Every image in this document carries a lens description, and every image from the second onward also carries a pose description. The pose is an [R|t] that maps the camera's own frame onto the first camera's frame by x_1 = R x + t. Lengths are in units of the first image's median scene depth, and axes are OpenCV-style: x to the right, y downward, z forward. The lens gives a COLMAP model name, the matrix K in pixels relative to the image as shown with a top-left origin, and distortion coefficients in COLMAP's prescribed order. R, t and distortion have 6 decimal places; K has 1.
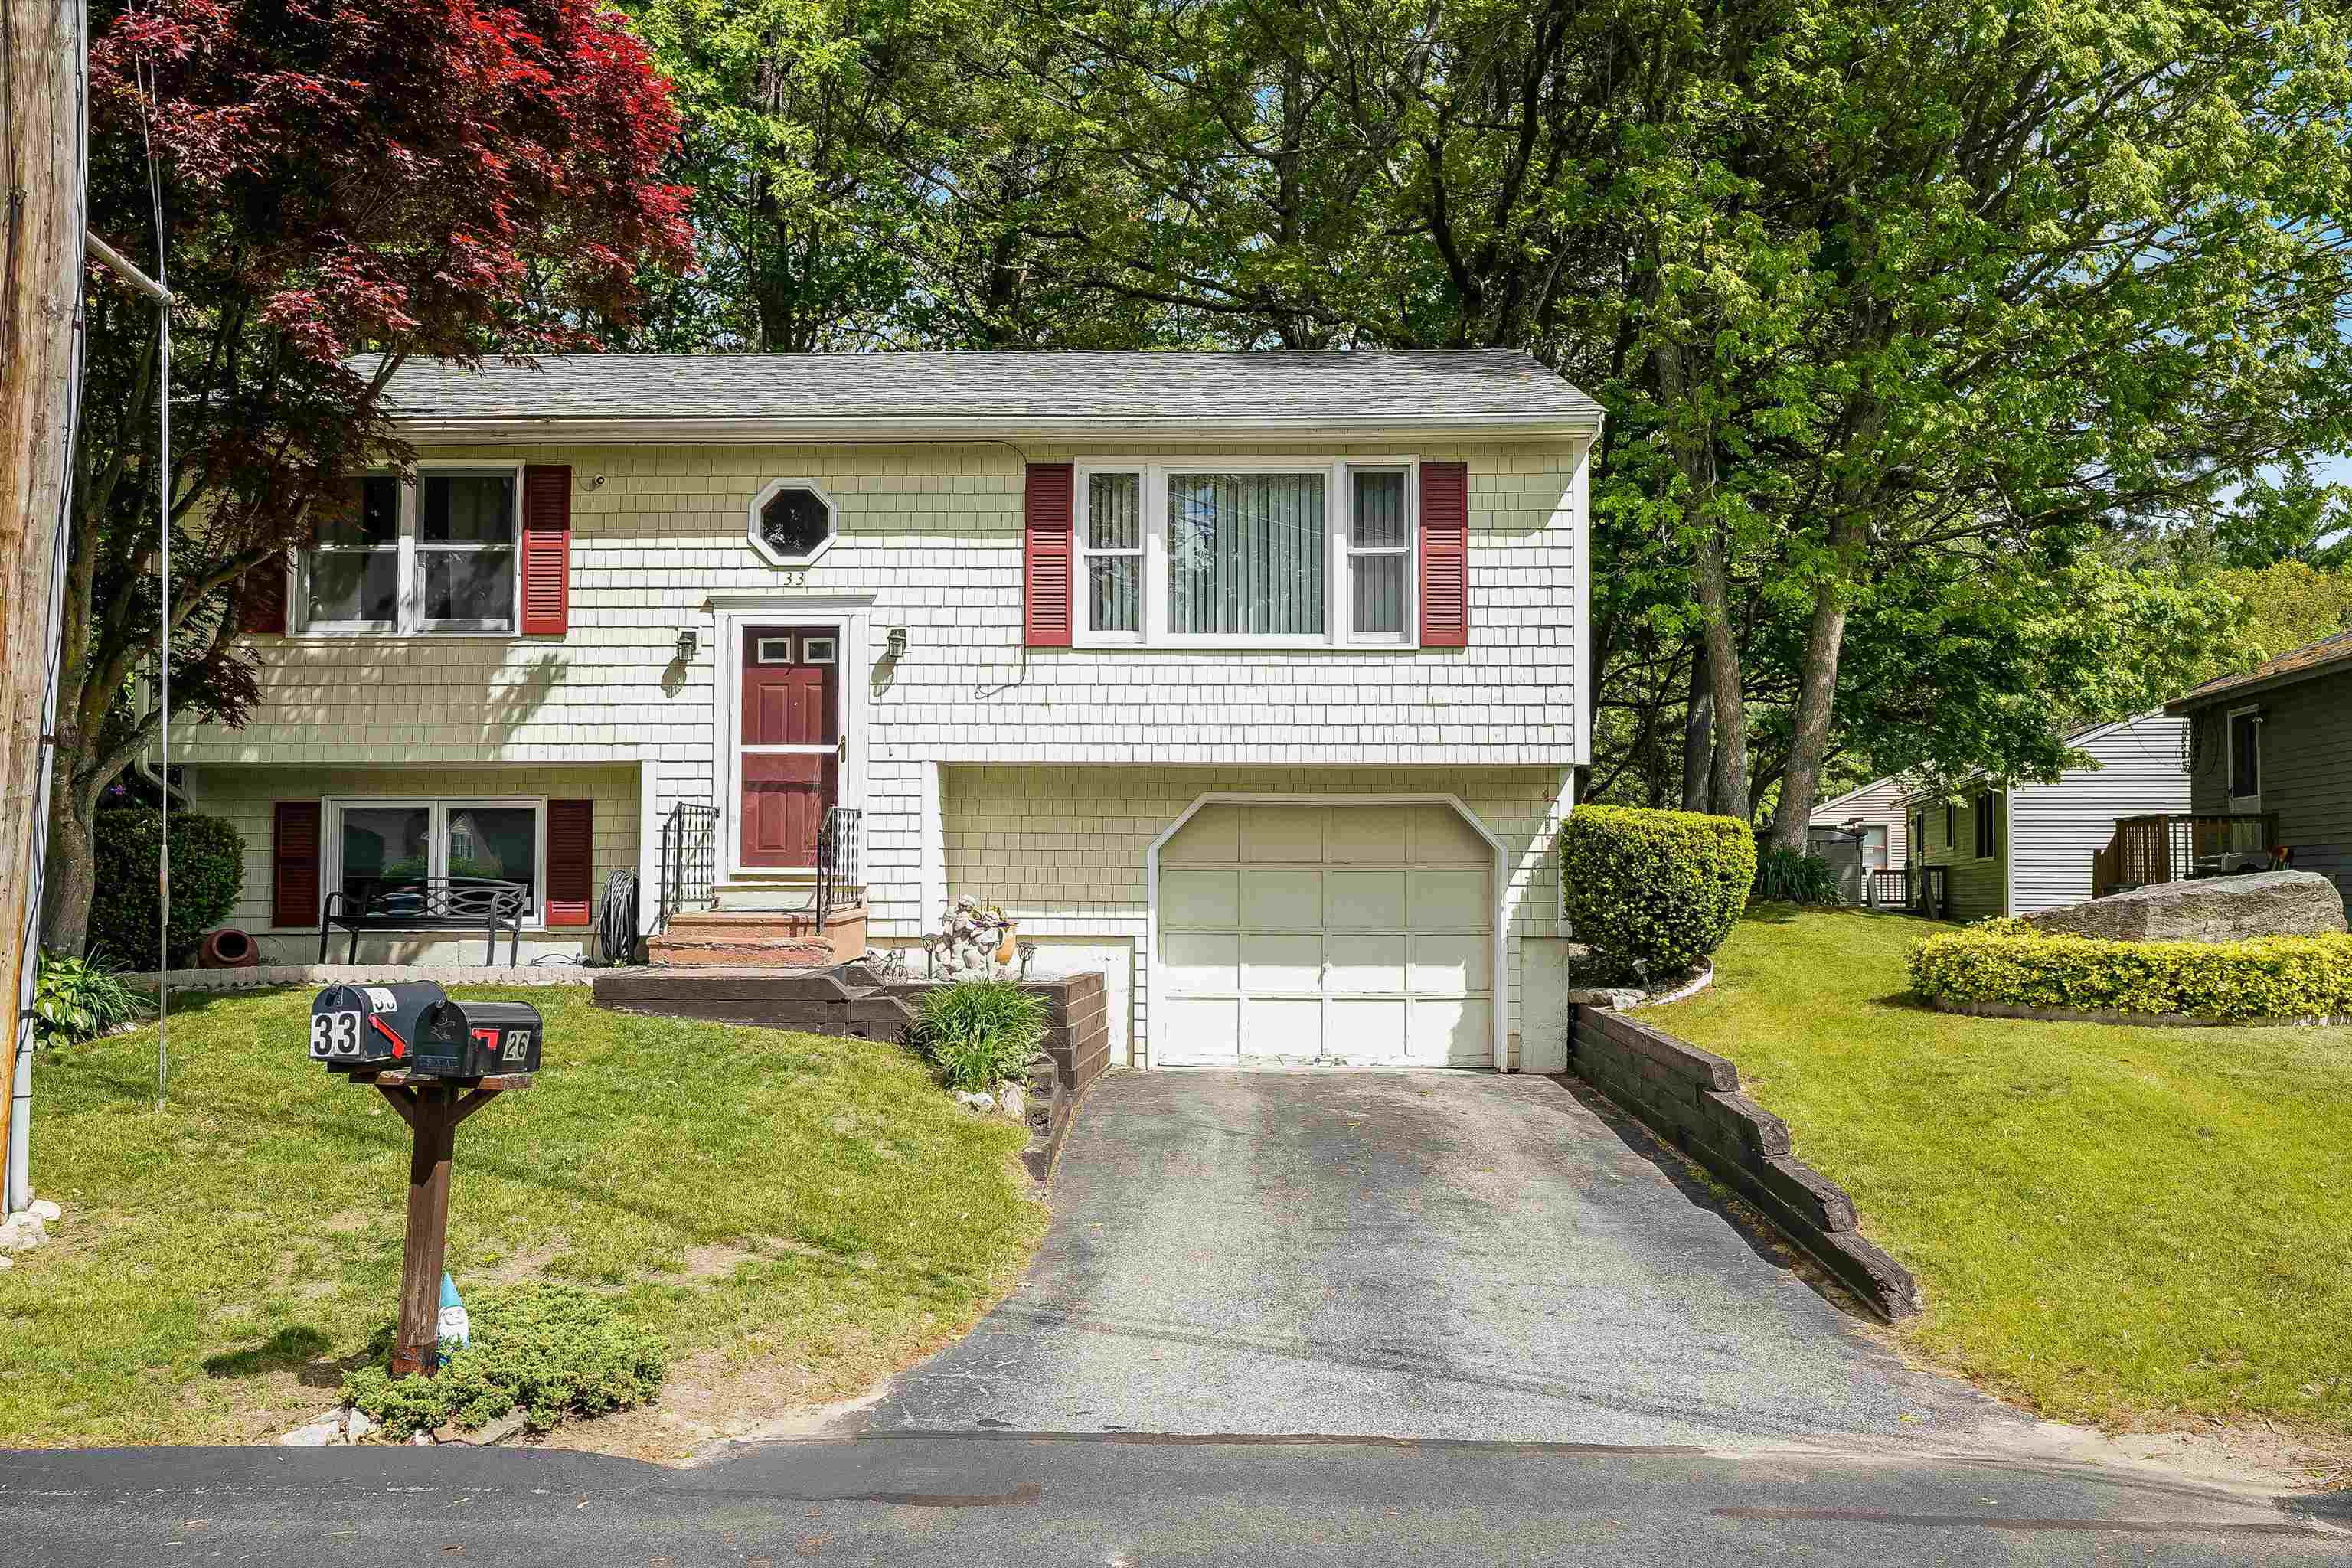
lens RADIAL K [[1873.4, 0, 1175.5], [0, 1873.4, 788.2], [0, 0, 1]] dist [0.011715, 0.004036]
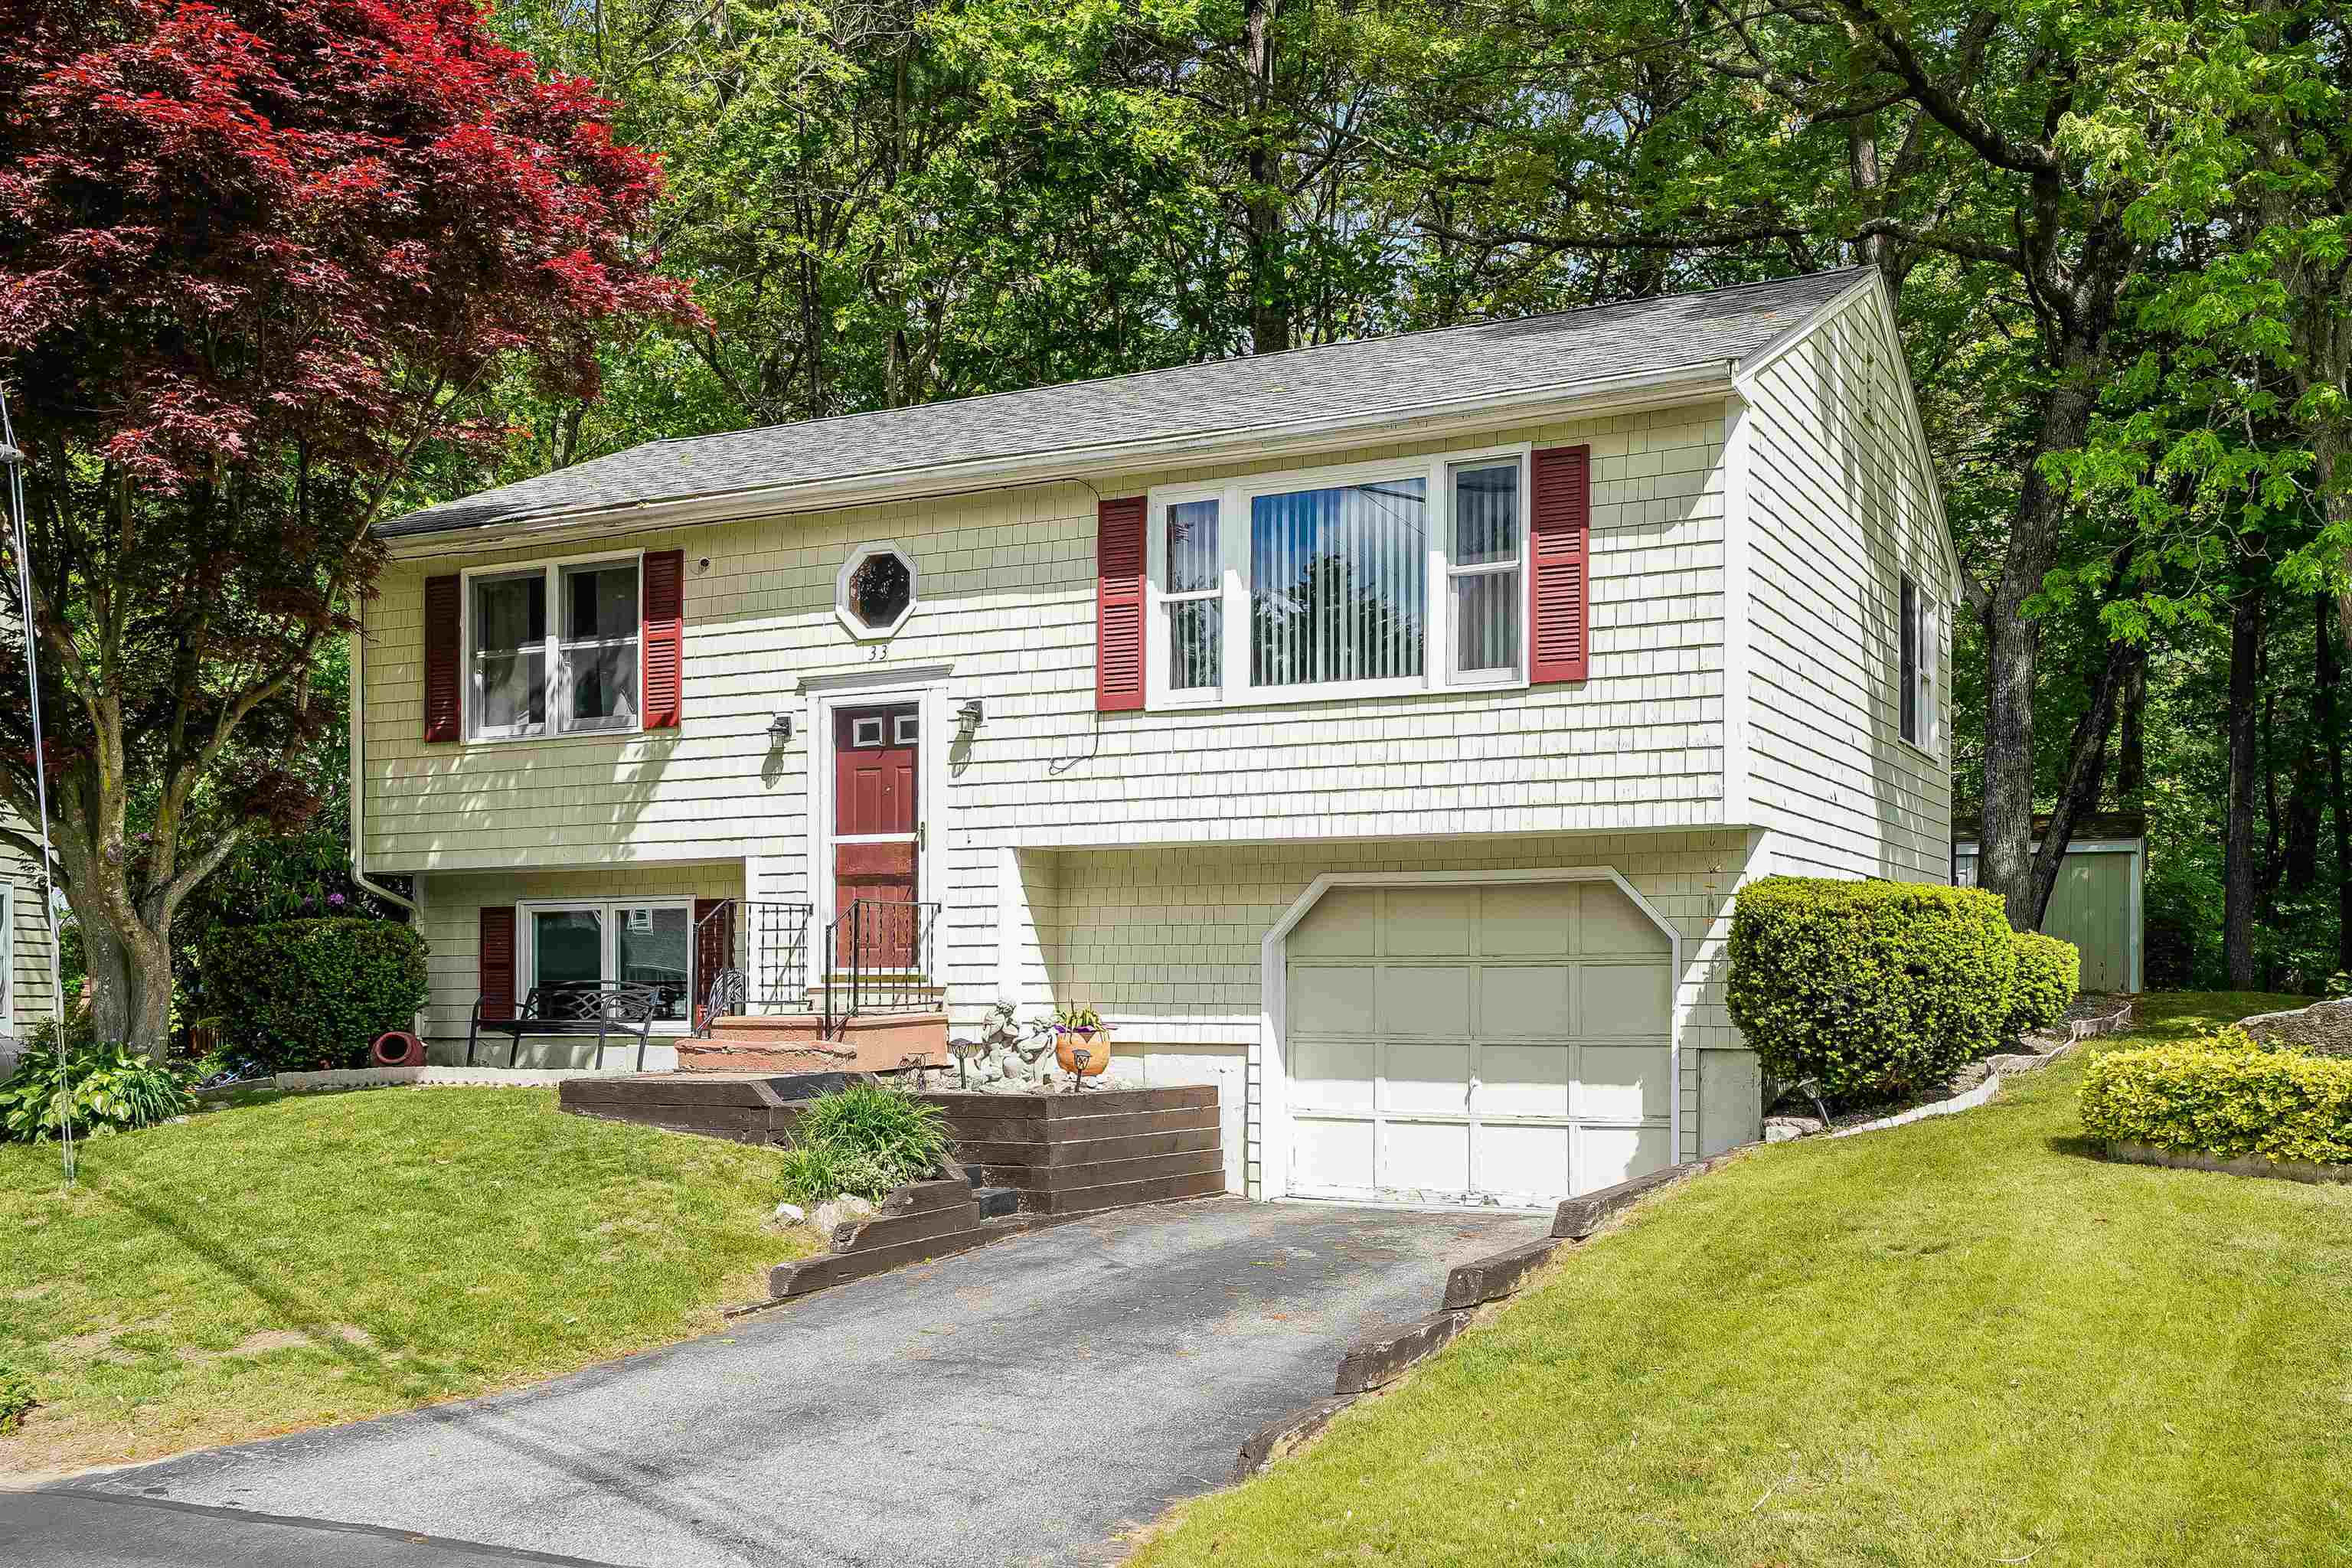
lens RADIAL K [[2327.3, 0, 1146.1], [0, 2327.3, 937.4], [0, 0, 1]] dist [0.054856, 0.000000]
pose [[0.894107, -0.014314, -0.447624, 0.423847], [0.027284, 0.999374, 0.022541, 0.005325], [0.447021, -0.032367, 0.893938, 0.034746]]
